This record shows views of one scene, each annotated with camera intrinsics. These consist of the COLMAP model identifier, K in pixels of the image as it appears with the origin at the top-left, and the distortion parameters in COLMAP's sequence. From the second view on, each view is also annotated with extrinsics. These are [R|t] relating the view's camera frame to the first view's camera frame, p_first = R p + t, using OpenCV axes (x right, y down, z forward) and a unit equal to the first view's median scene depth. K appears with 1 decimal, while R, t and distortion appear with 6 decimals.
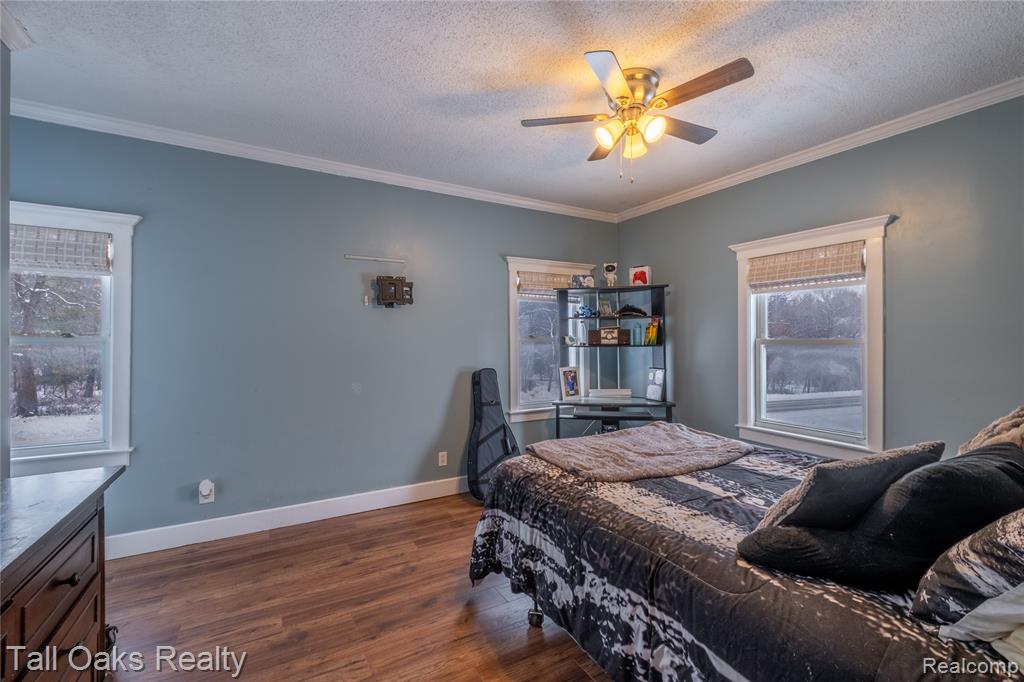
lens RADIAL K [[440.9, 0, 516.6], [0, 440.9, 338.2], [0, 0, 1]] dist [0.017409, 0.000085]
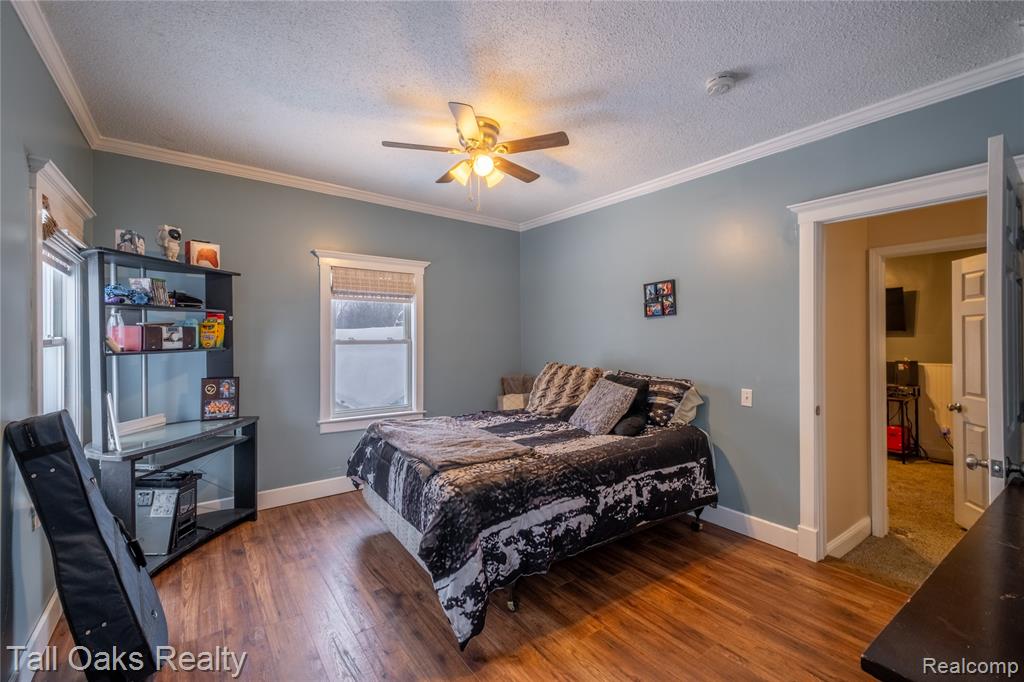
lens RADIAL K [[440.9, 0, 516.6], [0, 440.9, 338.2], [0, 0, 1]] dist [0.017409, 0.000085]
pose [[-0.107210, -0.002018, 0.994234, -0.958323], [-0.001706, 0.999997, 0.001845, -0.007726], [-0.994235, -0.001499, -0.107213, 1.044232]]
